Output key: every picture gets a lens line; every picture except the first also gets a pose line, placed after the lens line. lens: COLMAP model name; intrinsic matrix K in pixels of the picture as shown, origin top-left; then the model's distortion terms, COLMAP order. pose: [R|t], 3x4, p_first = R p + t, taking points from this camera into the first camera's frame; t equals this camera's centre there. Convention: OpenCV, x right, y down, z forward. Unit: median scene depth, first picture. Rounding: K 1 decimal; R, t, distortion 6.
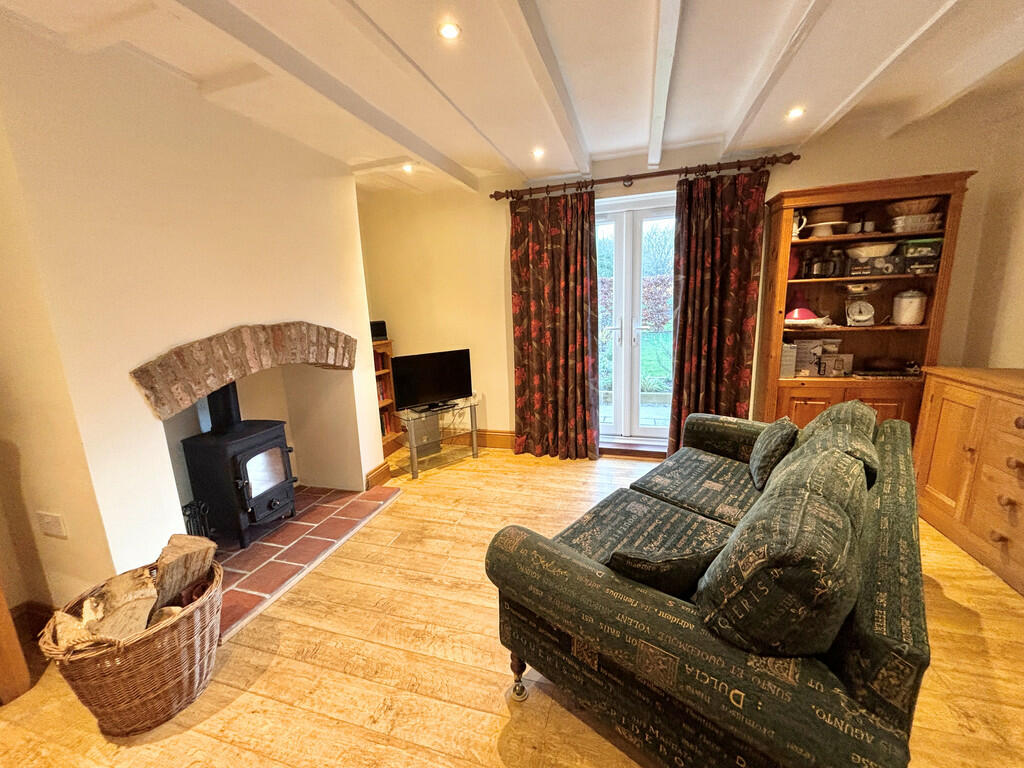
lens RADIAL K [[411.3, 0, 511.2], [0, 411.3, 386.4], [0, 0, 1]] dist [0.001915, 0.000146]
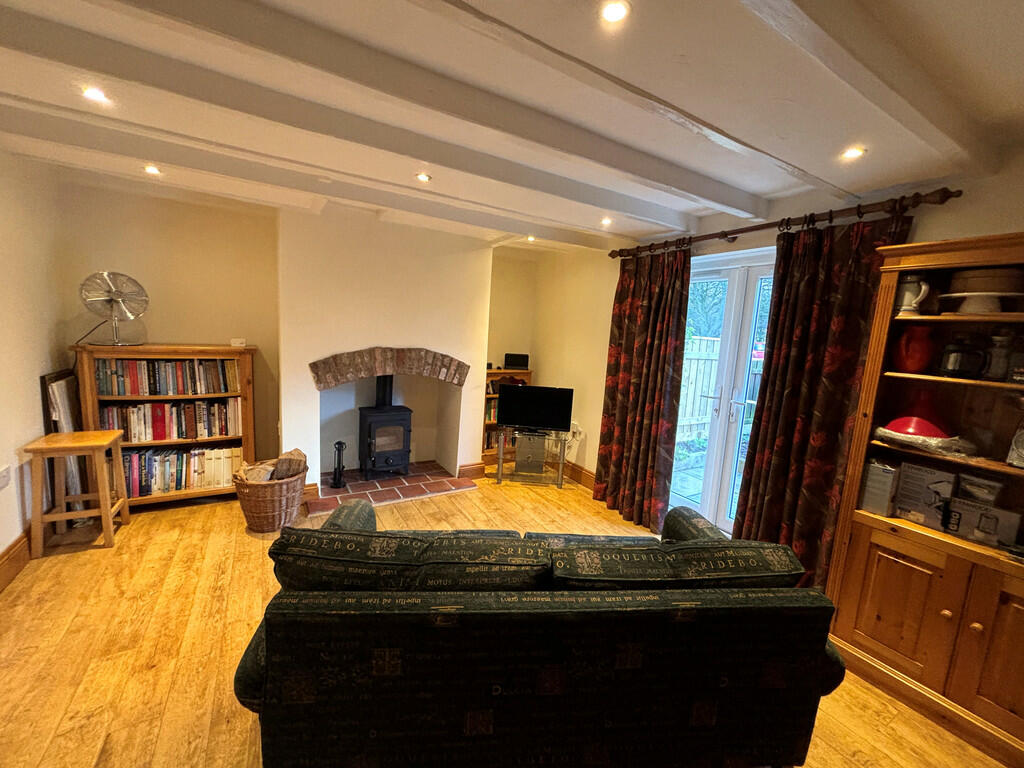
lens RADIAL K [[411.3, 0, 512.5], [0, 411.3, 387.5], [0, 0, 1]] dist [0.001915, 0.000146]
pose [[0.733484, 0.179857, -0.655479, 0.604453], [-0.223025, 0.974649, 0.017868, -0.096043], [0.642076, 0.133082, 0.755002, 0.075390]]
